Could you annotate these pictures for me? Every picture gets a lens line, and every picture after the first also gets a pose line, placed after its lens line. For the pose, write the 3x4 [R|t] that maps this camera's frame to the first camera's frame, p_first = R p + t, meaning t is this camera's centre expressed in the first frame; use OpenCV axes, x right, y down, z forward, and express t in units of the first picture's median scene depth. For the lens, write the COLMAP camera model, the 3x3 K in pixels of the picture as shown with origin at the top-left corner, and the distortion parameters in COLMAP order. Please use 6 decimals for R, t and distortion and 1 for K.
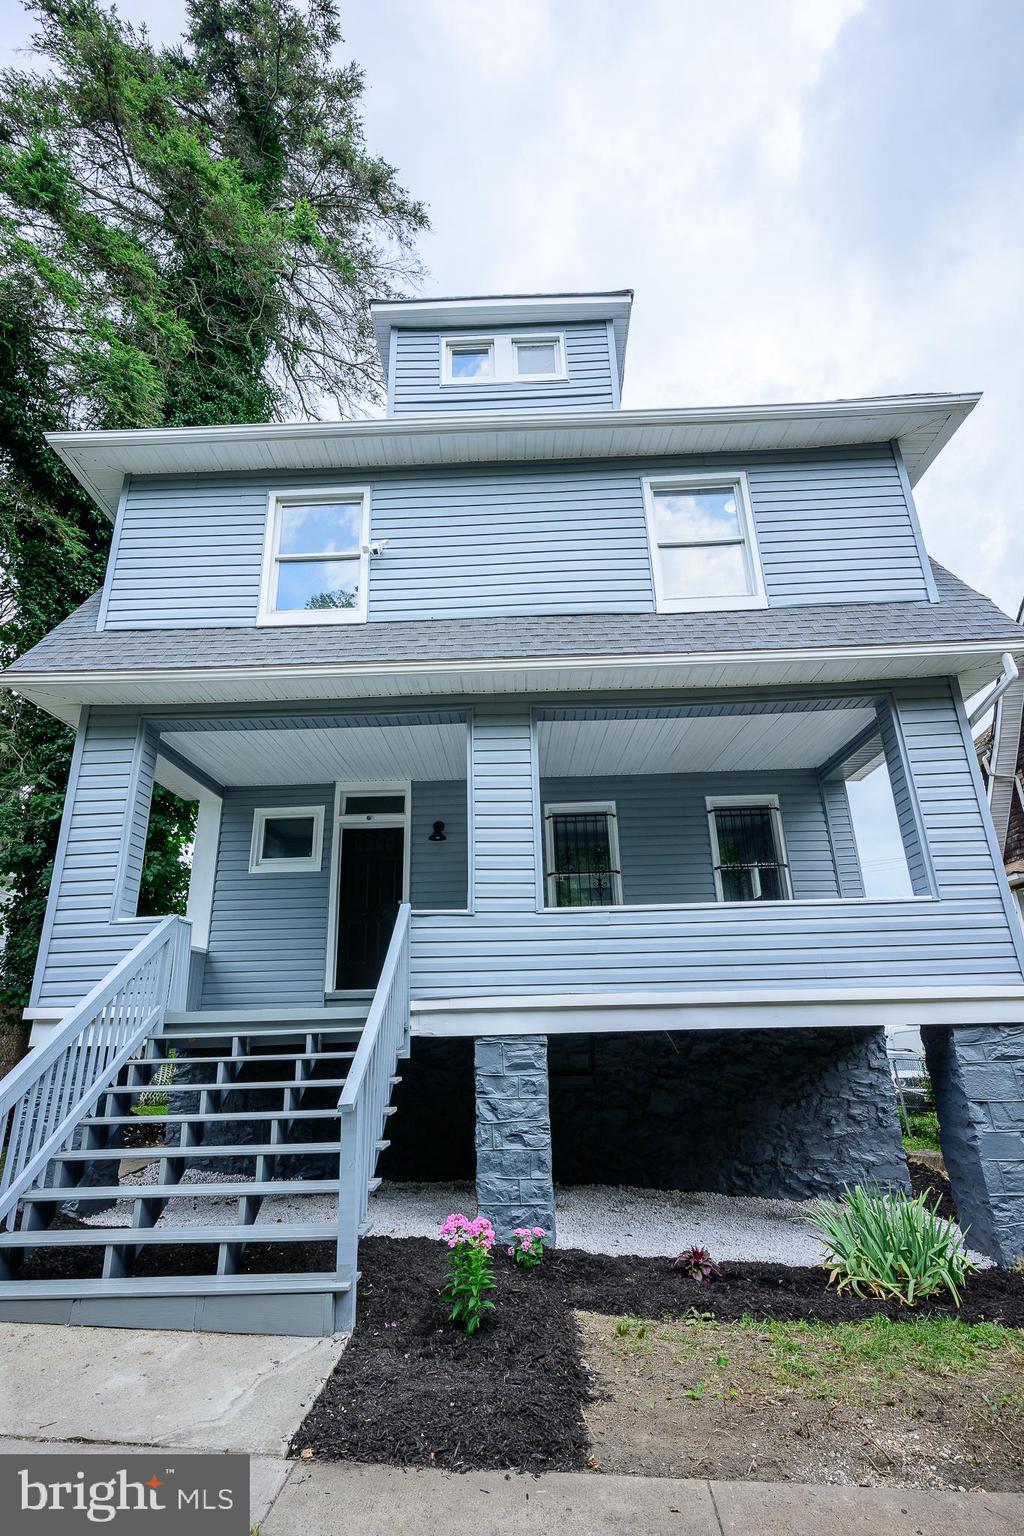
lens RADIAL K [[745.9, 0, 505.9], [0, 745.9, 769.1], [0, 0, 1]] dist [-0.000946, 0.001803]
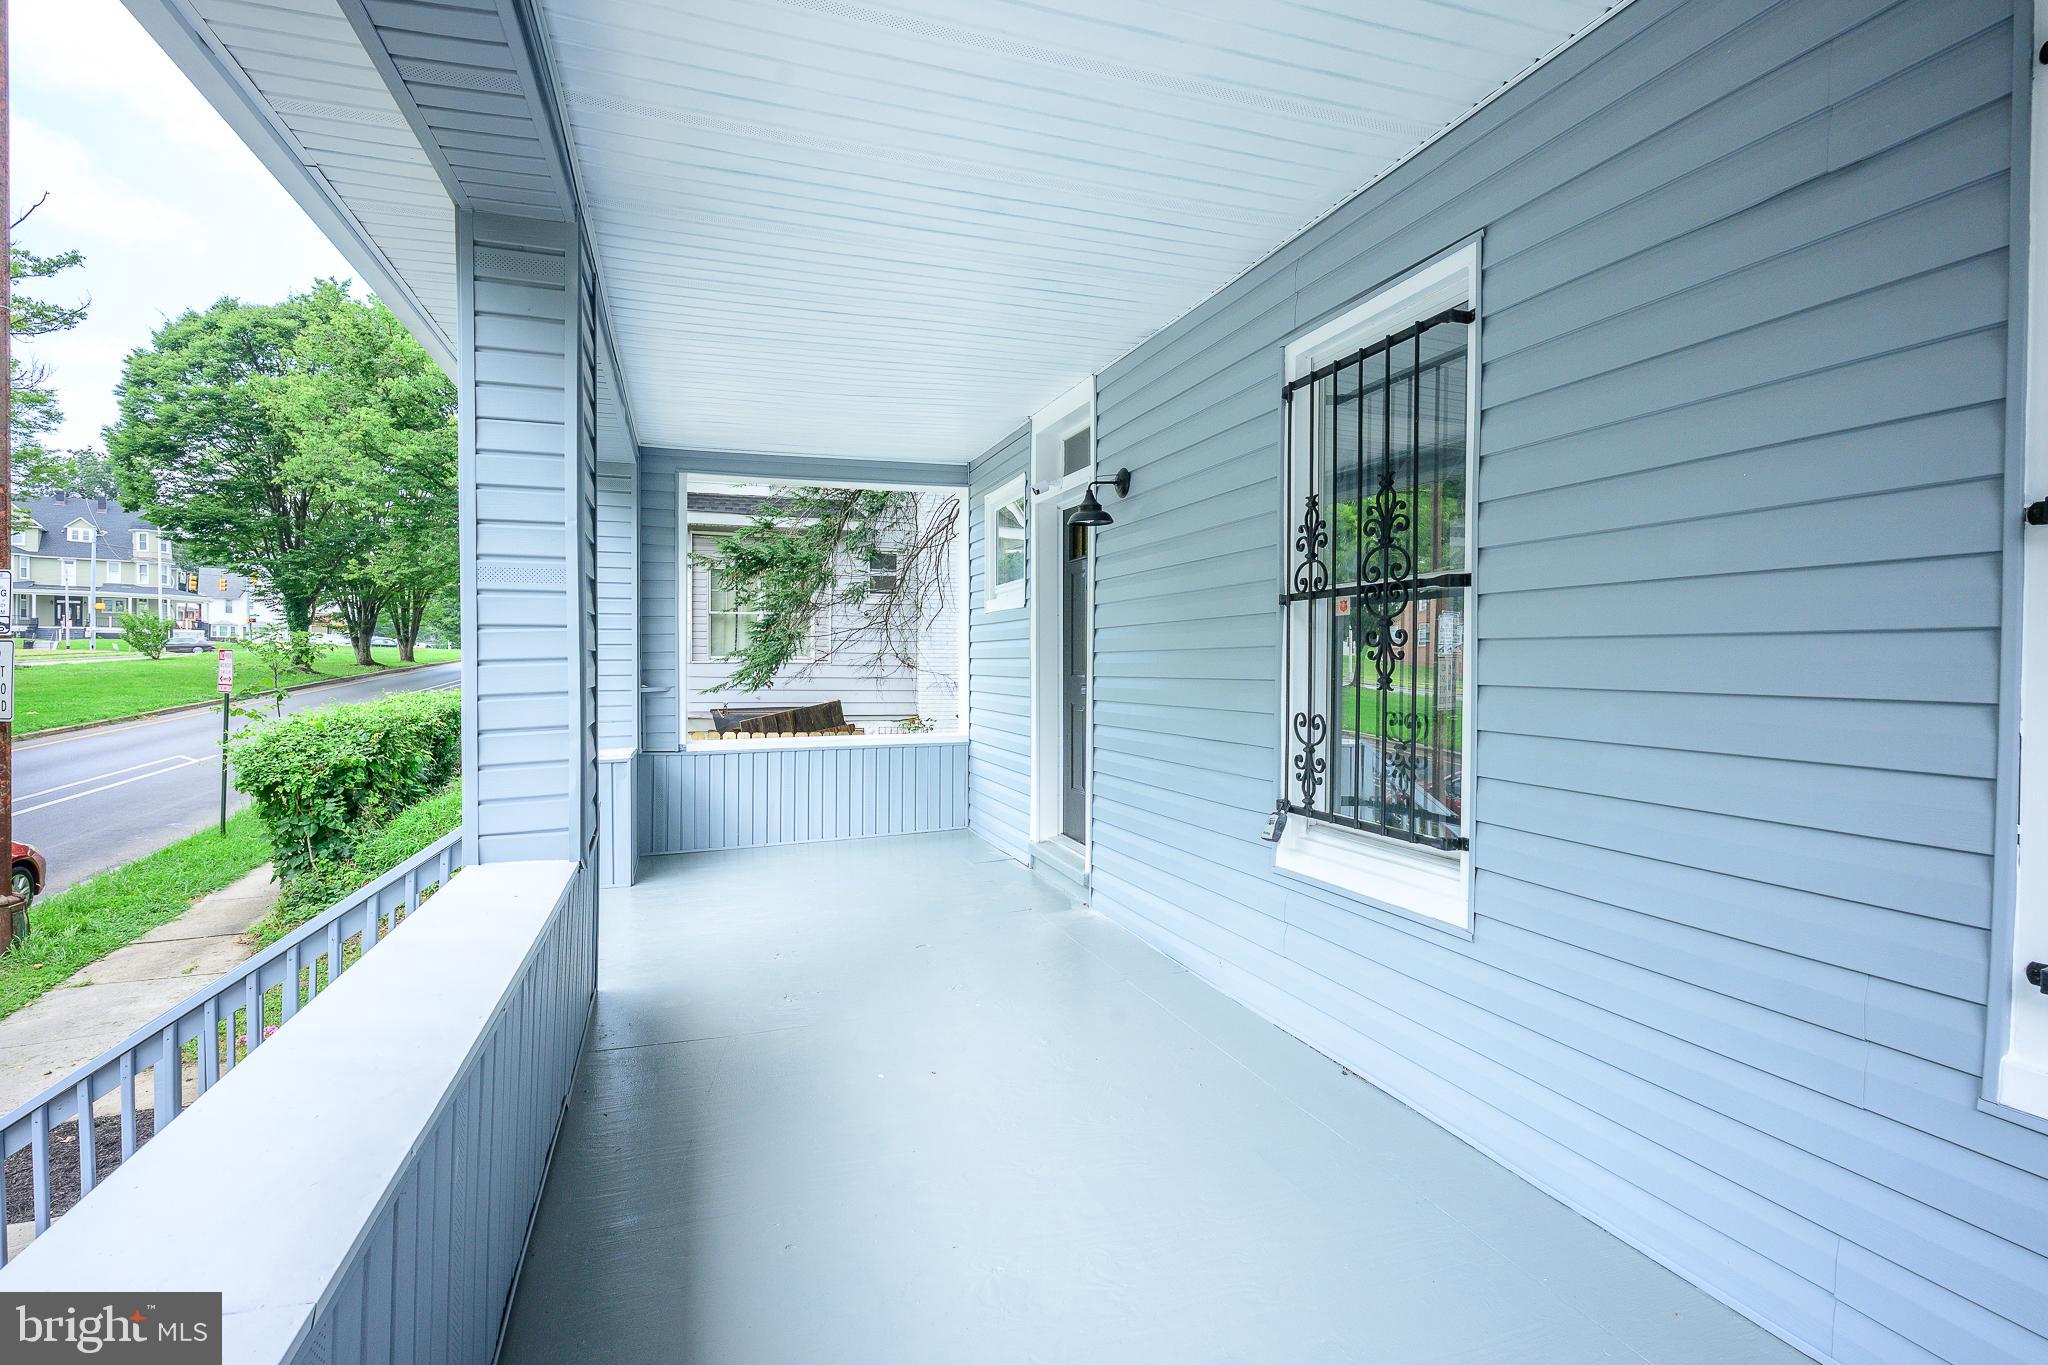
lens RADIAL K [[974.9, 0, 1019.6], [0, 974.9, 674.7], [0, 0, 1]] dist [-0.000433, 0.001437]
pose [[0.352360, 0.031156, -0.935346, 0.477097], [0.304871, 0.941106, 0.146198, 0.105569], [0.884814, -0.336674, 0.322110, 1.002002]]
